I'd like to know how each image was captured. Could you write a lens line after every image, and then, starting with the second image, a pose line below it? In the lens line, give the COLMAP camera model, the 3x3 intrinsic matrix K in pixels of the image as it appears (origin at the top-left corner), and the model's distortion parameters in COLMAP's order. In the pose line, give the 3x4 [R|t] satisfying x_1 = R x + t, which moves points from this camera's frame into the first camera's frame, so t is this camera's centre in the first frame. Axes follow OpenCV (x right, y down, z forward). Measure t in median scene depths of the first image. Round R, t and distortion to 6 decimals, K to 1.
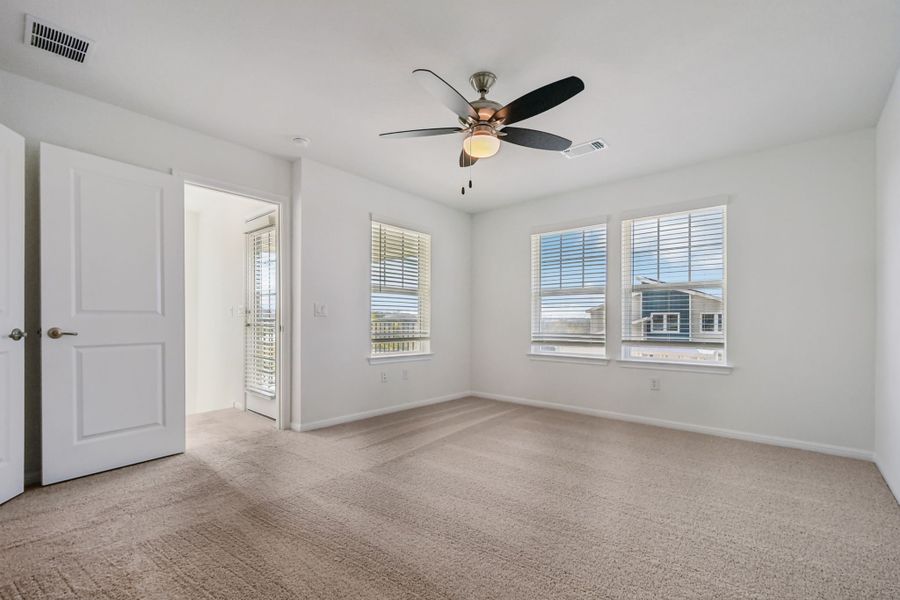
lens RADIAL K [[393.8, 0, 447.5], [0, 393.8, 320.9], [0, 0, 1]] dist [0.000389, -0.000246]
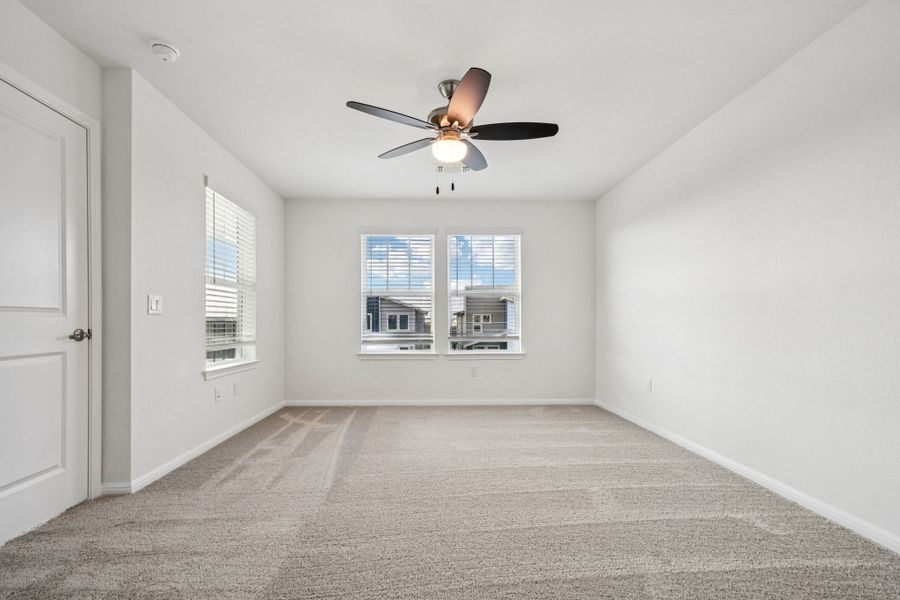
lens RADIAL K [[393.8, 0, 447.5], [0, 393.8, 320.9], [0, 0, 1]] dist [0.000389, -0.000246]
pose [[0.733361, -0.003686, 0.679829, -0.366984], [0.003065, 0.999993, 0.002116, -0.001034], [-0.679832, 0.000532, 0.733367, 0.147425]]
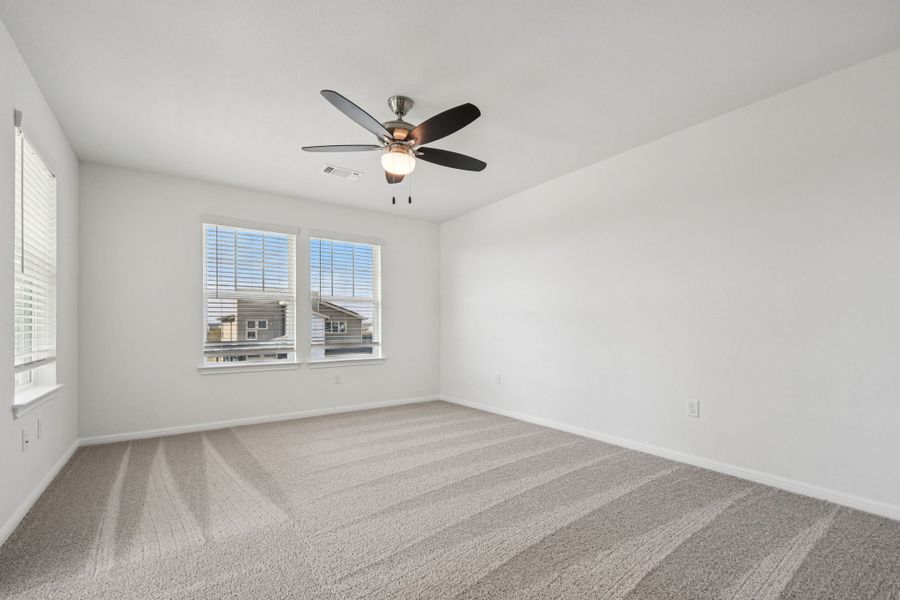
lens RADIAL K [[381.9, 0, 453.0], [0, 381.9, 325.0], [0, 0, 1]] dist [0.000084, -0.002566]
pose [[0.249000, -0.000569, 0.968503, -0.519793], [0.003424, 0.999994, -0.000293, -0.004090], [-0.968498, 0.003389, 0.249000, 0.356511]]
